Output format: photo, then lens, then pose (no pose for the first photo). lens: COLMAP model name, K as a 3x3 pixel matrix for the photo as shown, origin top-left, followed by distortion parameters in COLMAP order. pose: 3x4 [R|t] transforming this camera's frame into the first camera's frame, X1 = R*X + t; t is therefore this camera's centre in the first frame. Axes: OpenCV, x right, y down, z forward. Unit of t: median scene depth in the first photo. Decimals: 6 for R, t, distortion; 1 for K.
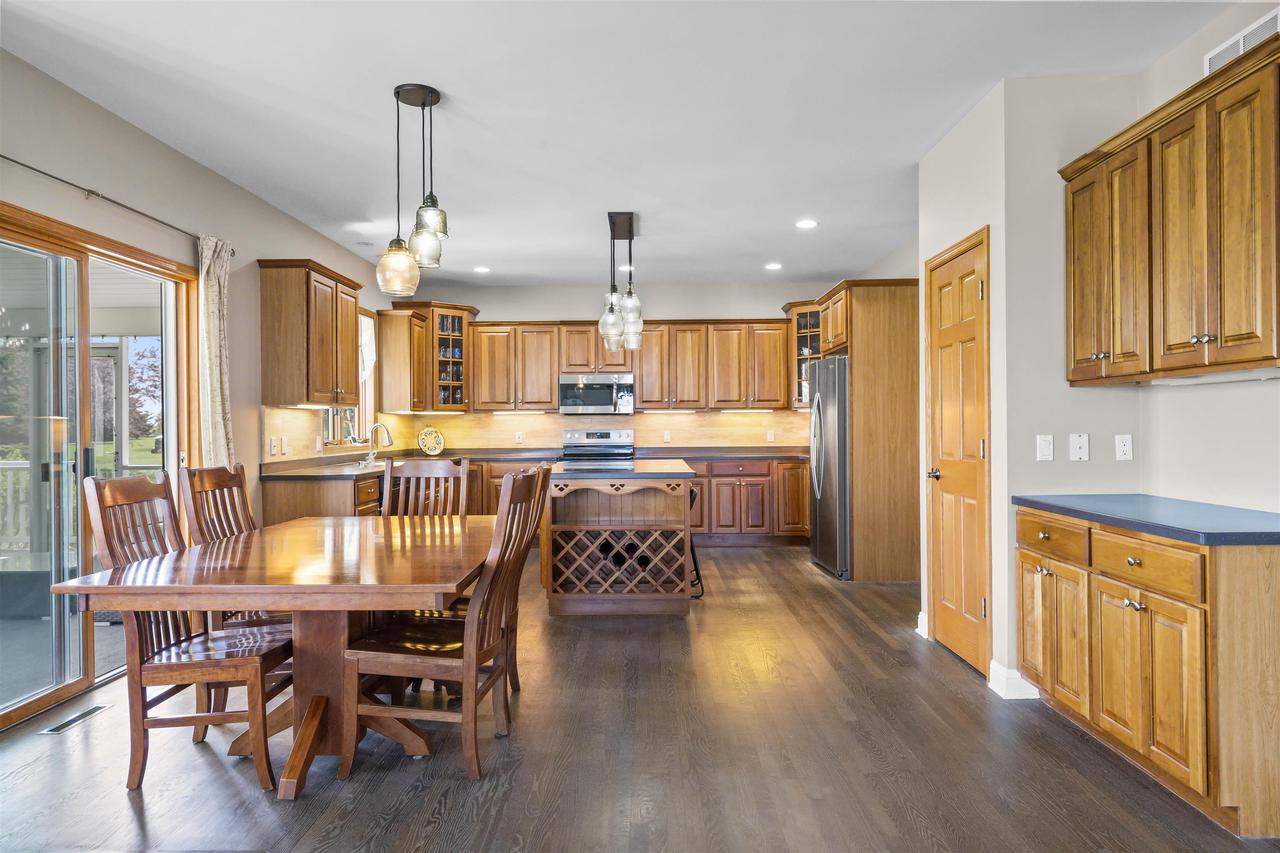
lens RADIAL K [[813.3, 0, 635.4], [0, 813.3, 423.3], [0, 0, 1]] dist [-0.000735, -0.001039]
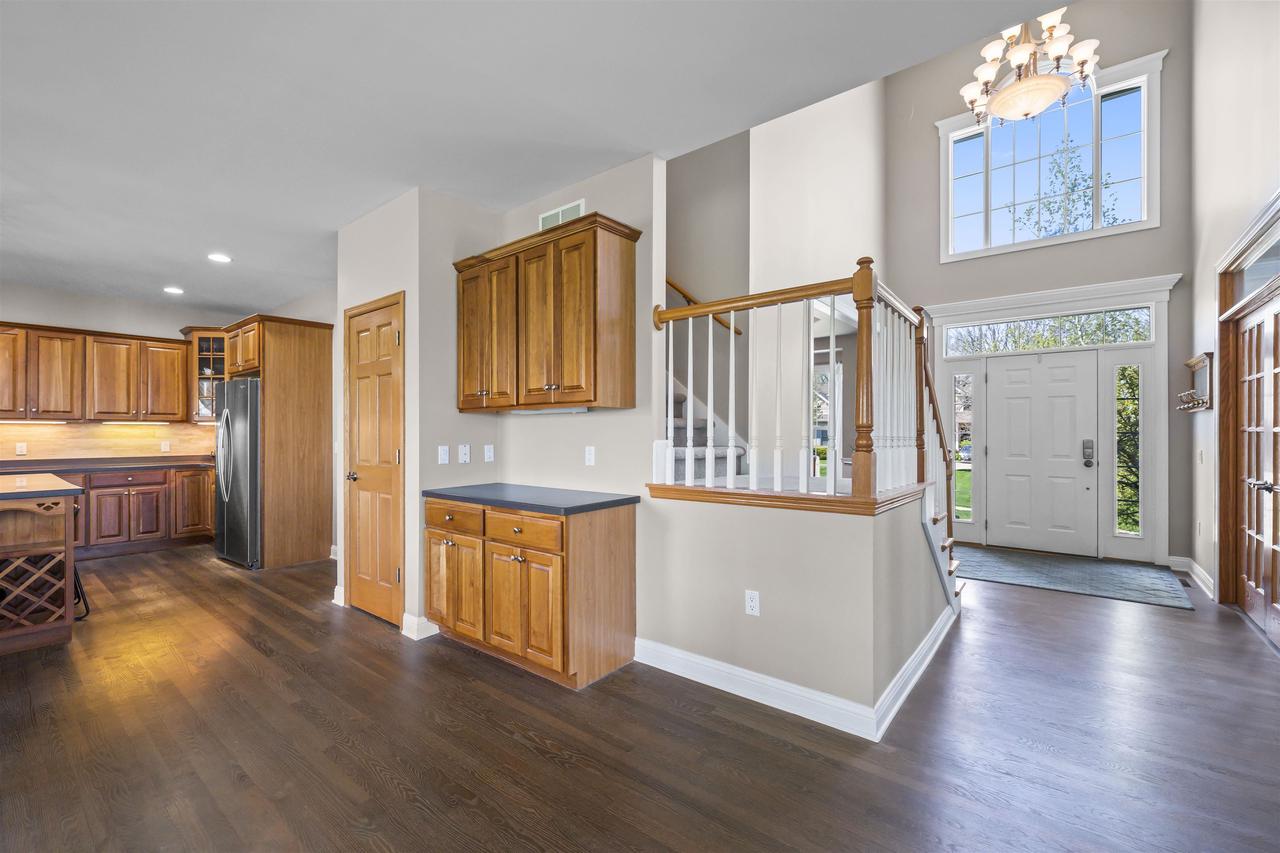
lens RADIAL K [[537.8, 0, 634.1], [0, 537.8, 430.8], [0, 0, 1]] dist [-0.000549, -0.000453]
pose [[0.615439, 0.008612, 0.788137, -0.022377], [-0.004525, 0.999962, -0.007392, -0.004457], [-0.788171, 0.000983, 0.615455, 0.104015]]
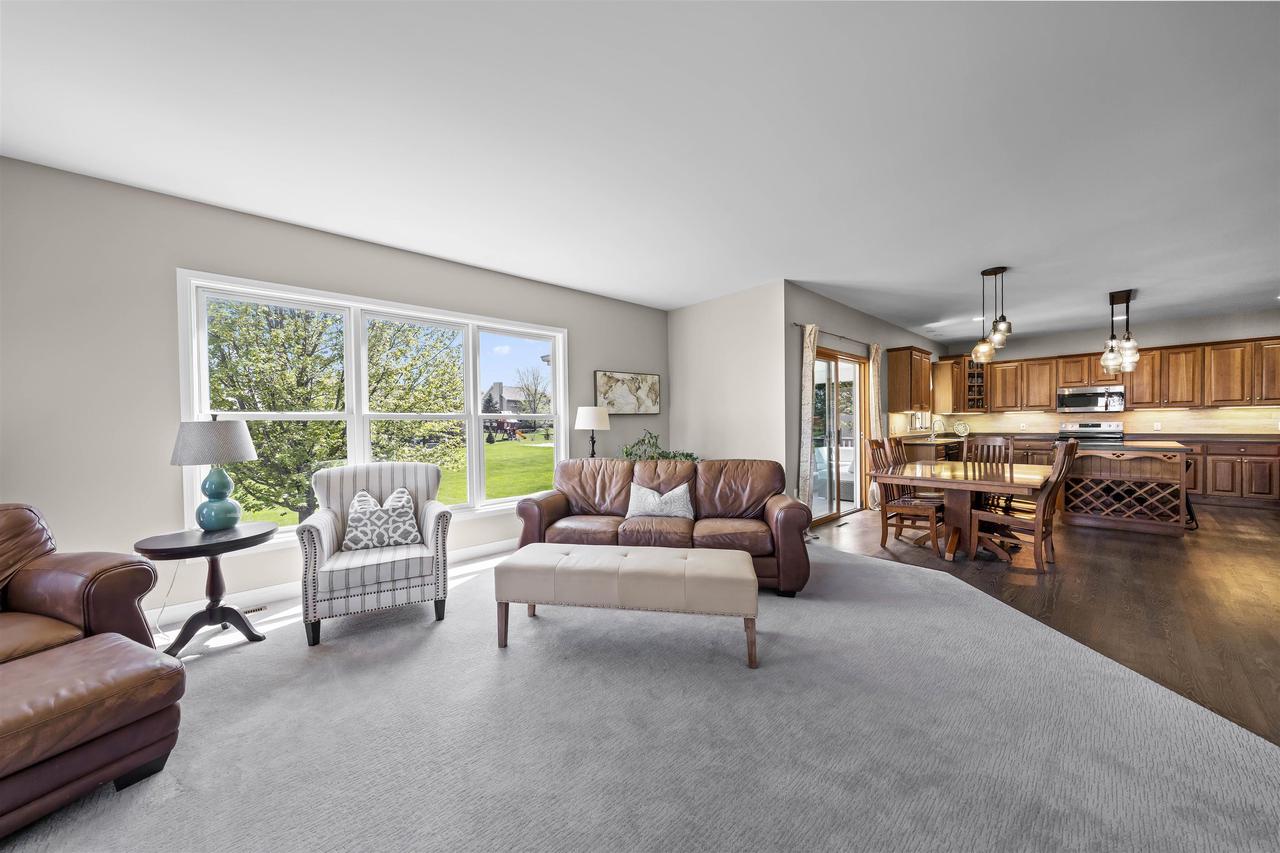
lens RADIAL K [[434.4, 0, 637.0], [0, 434.4, 430.8], [0, 0, 1]] dist [-0.002375, 0.000661]
pose [[0.678487, 0.009514, -0.734551, -0.036982], [0.010279, 0.999695, 0.022443, -0.004255], [0.734541, -0.022778, 0.678182, -0.343340]]
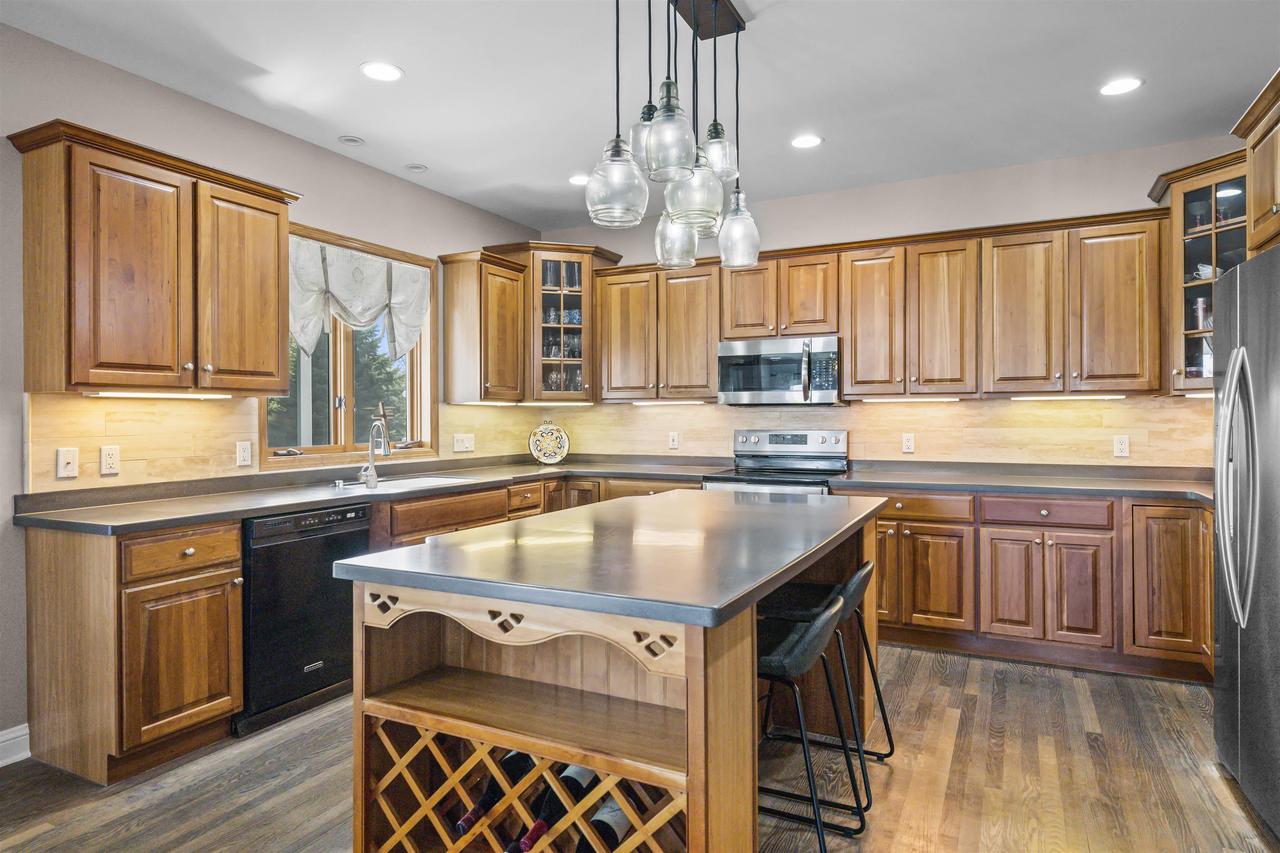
lens RADIAL K [[738.0, 0, 631.5], [0, 738.0, 417.4], [0, 0, 1]] dist [0.001692, -0.003164]
pose [[0.895359, 0.003157, -0.445334, 0.151199], [-0.000211, 0.999978, 0.006665, -0.008395], [0.445345, -0.005874, 0.895340, 0.693885]]
